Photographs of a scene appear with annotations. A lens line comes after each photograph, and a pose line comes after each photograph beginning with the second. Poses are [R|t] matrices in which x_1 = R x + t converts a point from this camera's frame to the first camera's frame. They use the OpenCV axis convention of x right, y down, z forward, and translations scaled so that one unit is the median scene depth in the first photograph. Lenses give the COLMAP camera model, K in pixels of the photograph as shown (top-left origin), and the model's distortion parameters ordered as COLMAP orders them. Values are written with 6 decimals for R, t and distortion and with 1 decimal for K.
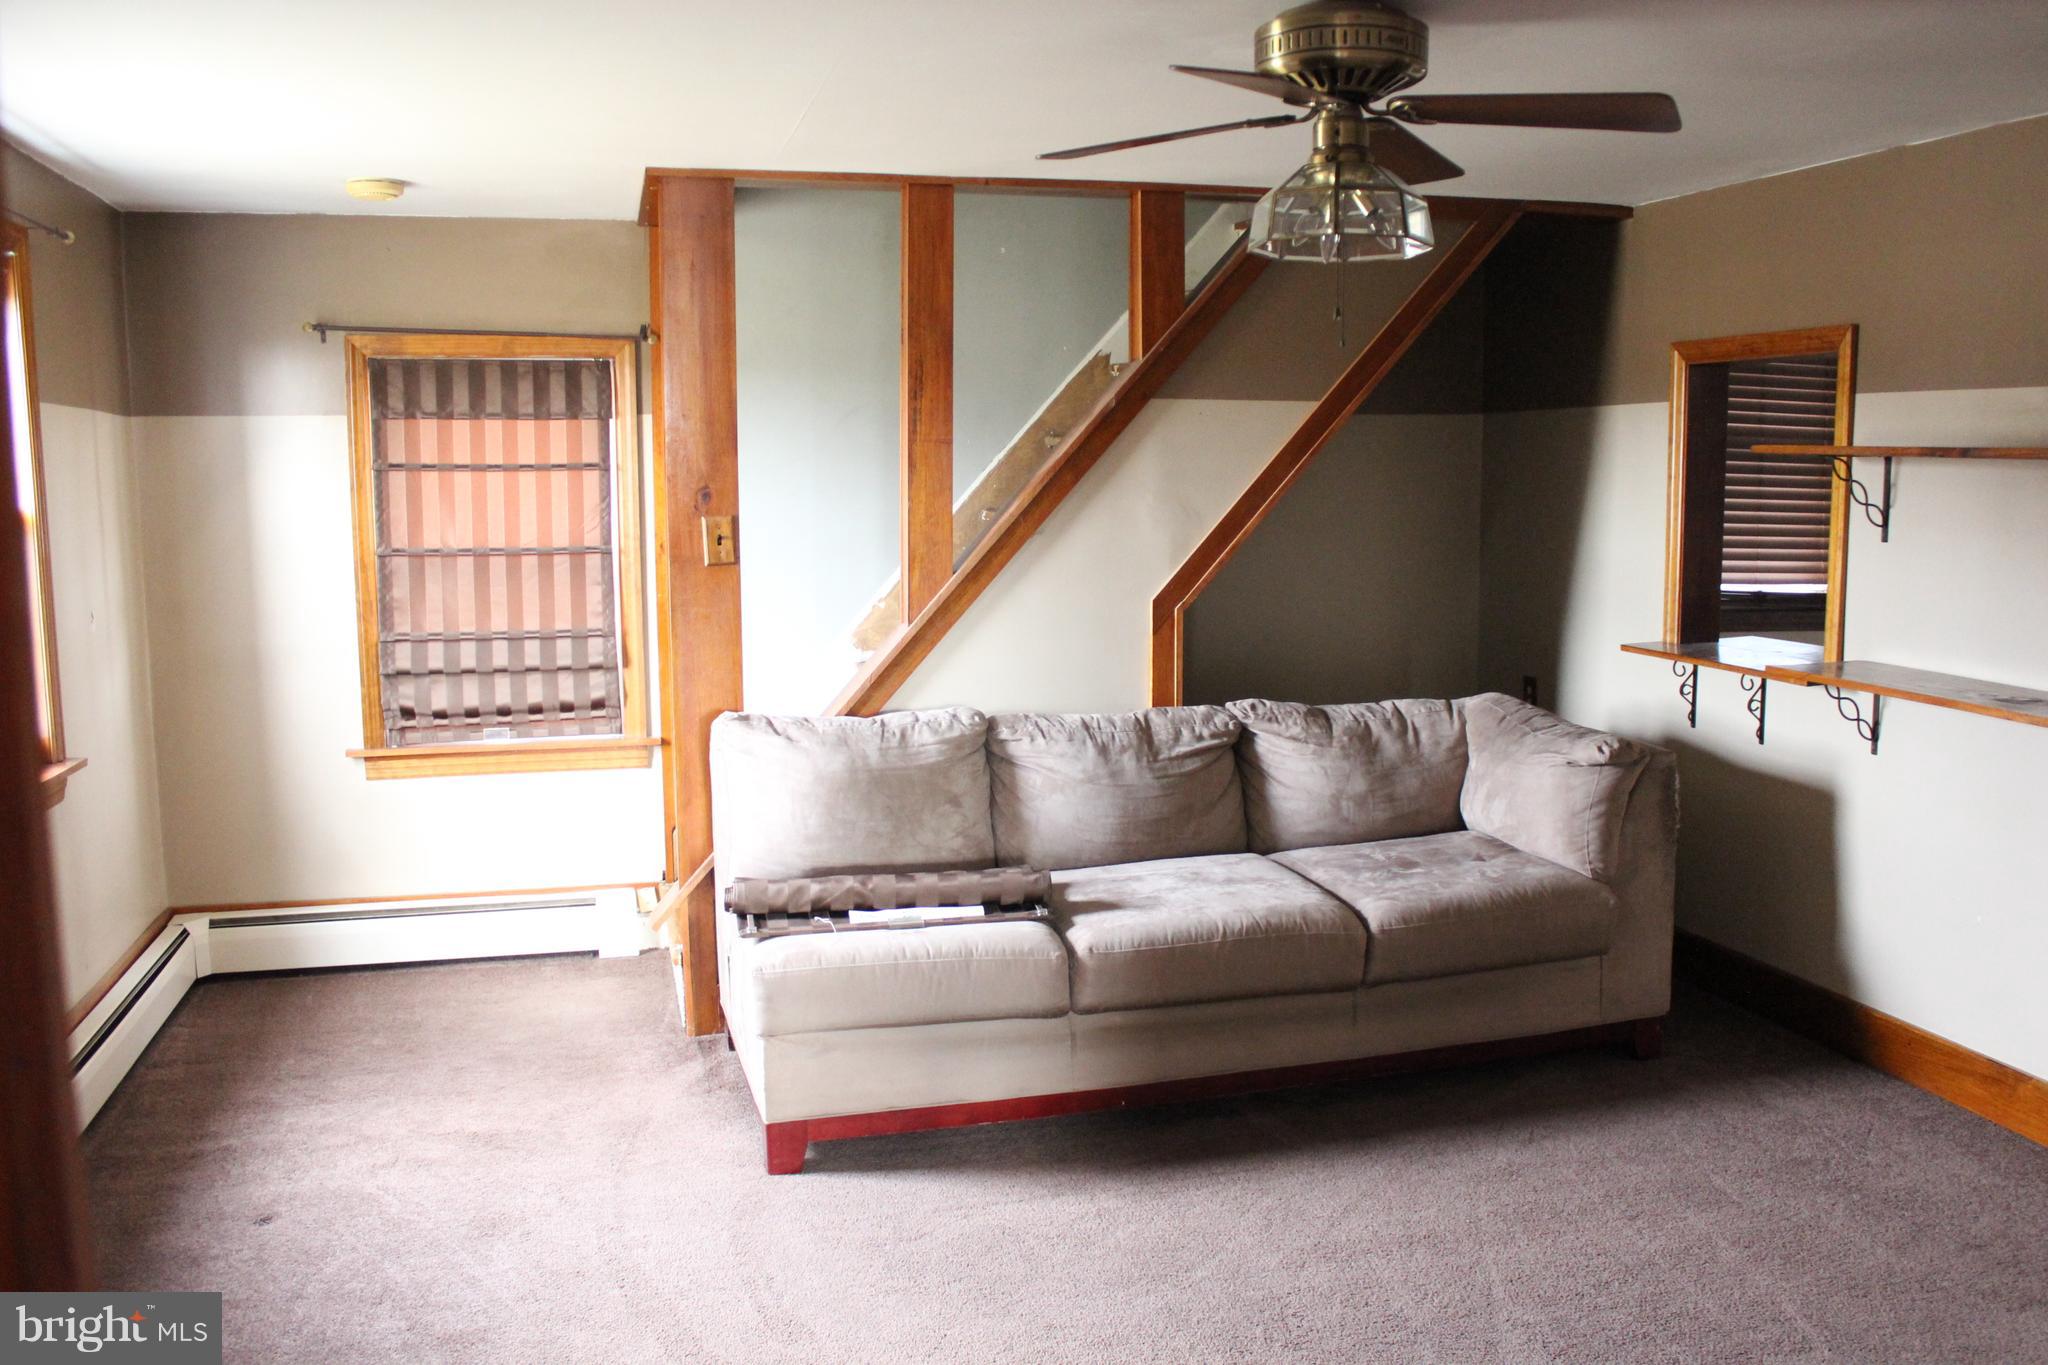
lens RADIAL K [[1734.4, 0, 1056.2], [0, 1734.4, 690.9], [0, 0, 1]] dist [-0.166226, 0.155538]
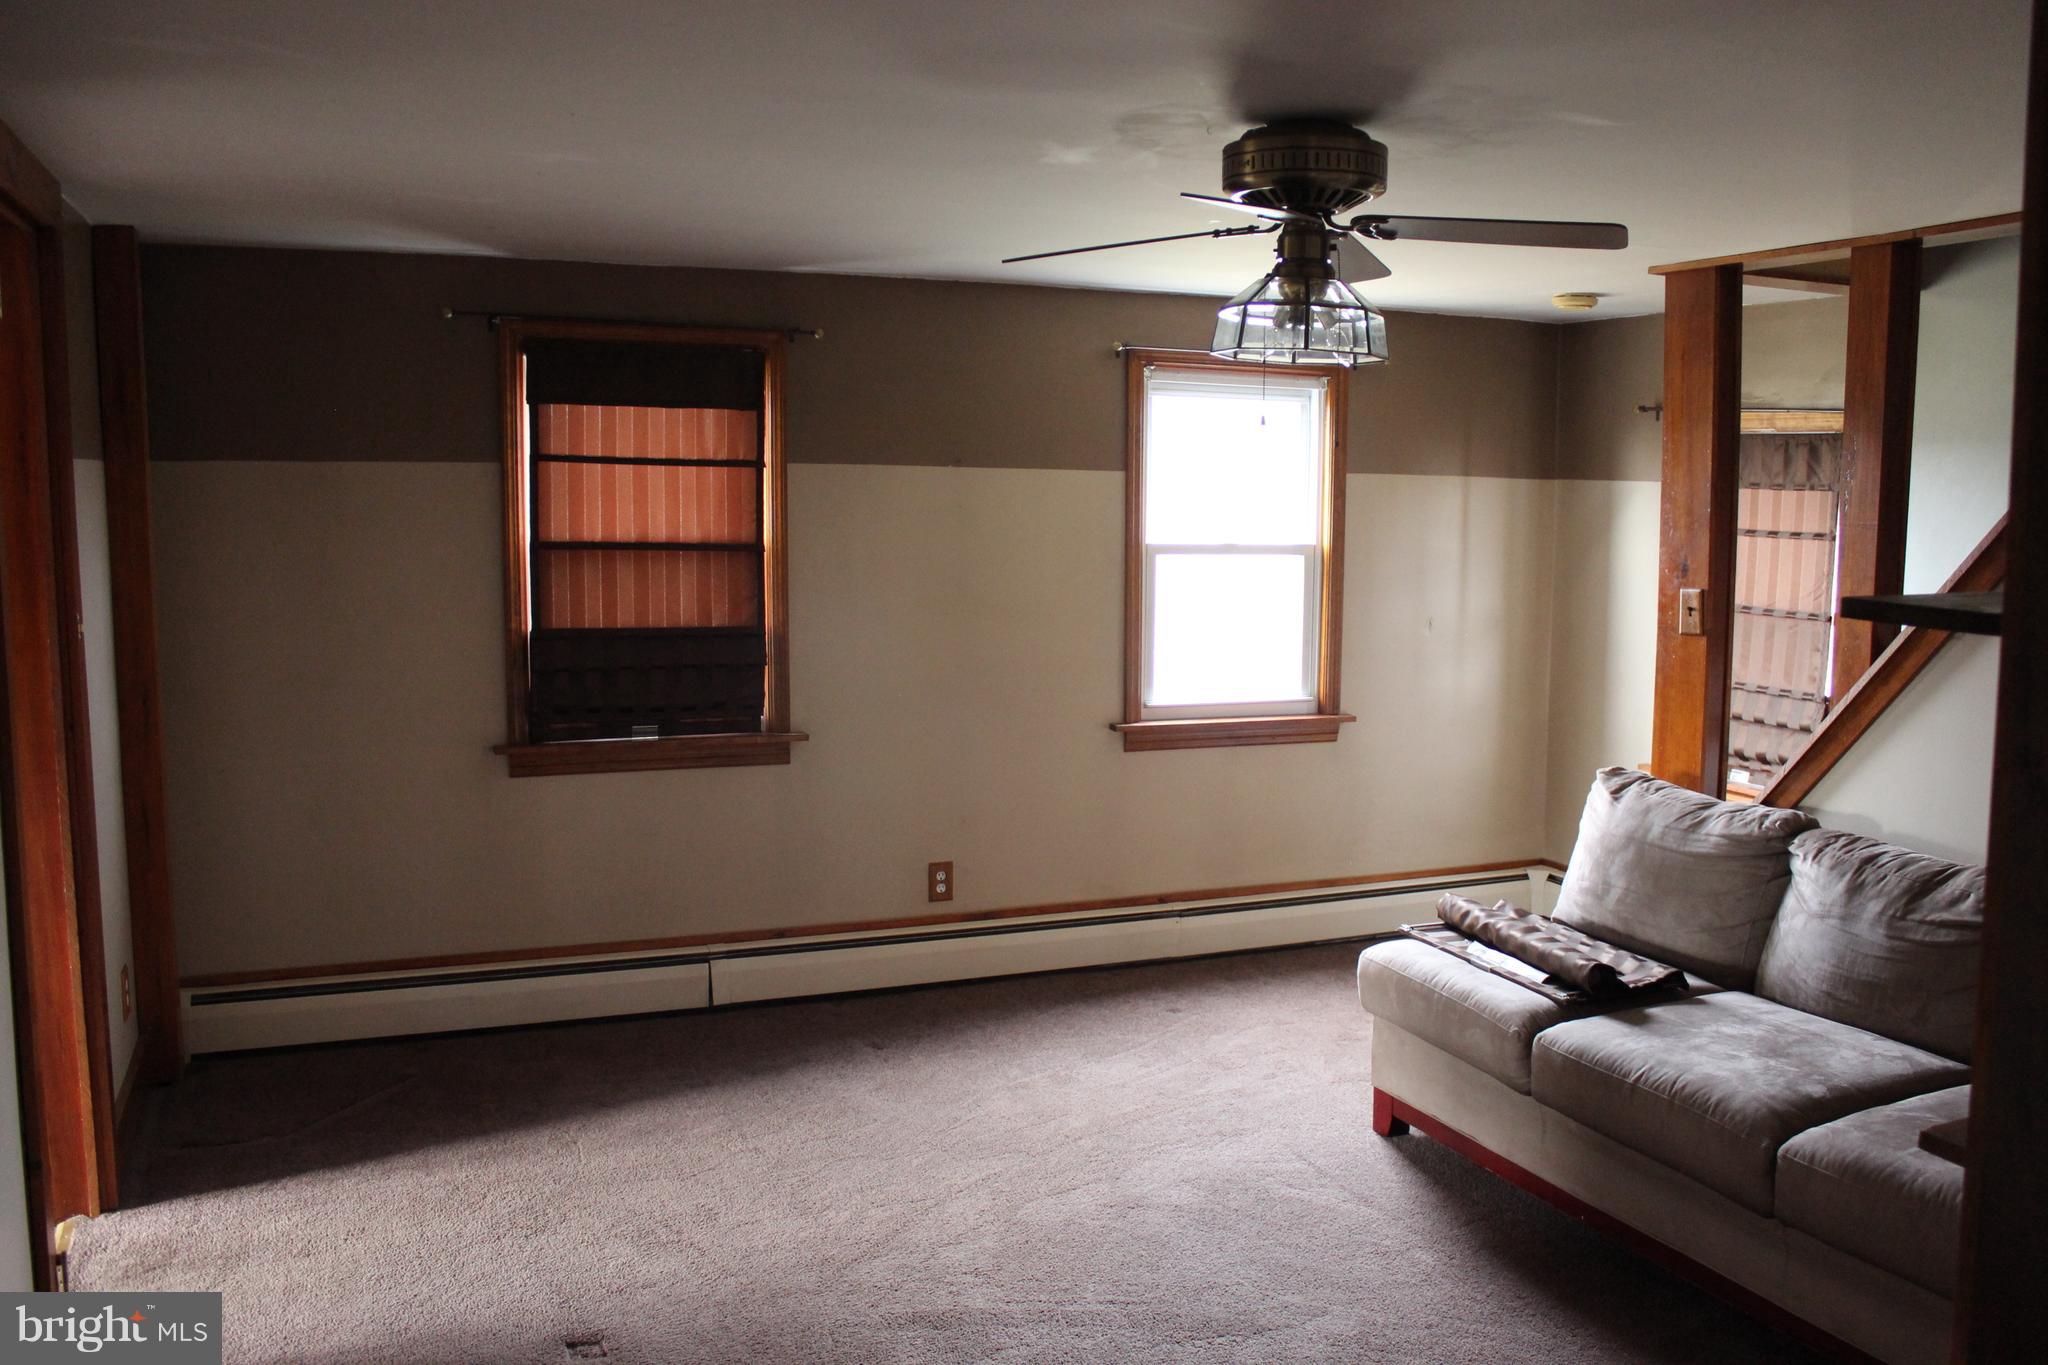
lens RADIAL K [[1734.4, 0, 1056.2], [0, 1734.4, 690.9], [0, 0, 1]] dist [-0.166226, 0.155538]
pose [[0.126081, 0.122880, -0.984380, 0.789513], [-0.145000, 0.983924, 0.104251, -0.092320], [0.981366, 0.129591, 0.141872, 0.482987]]
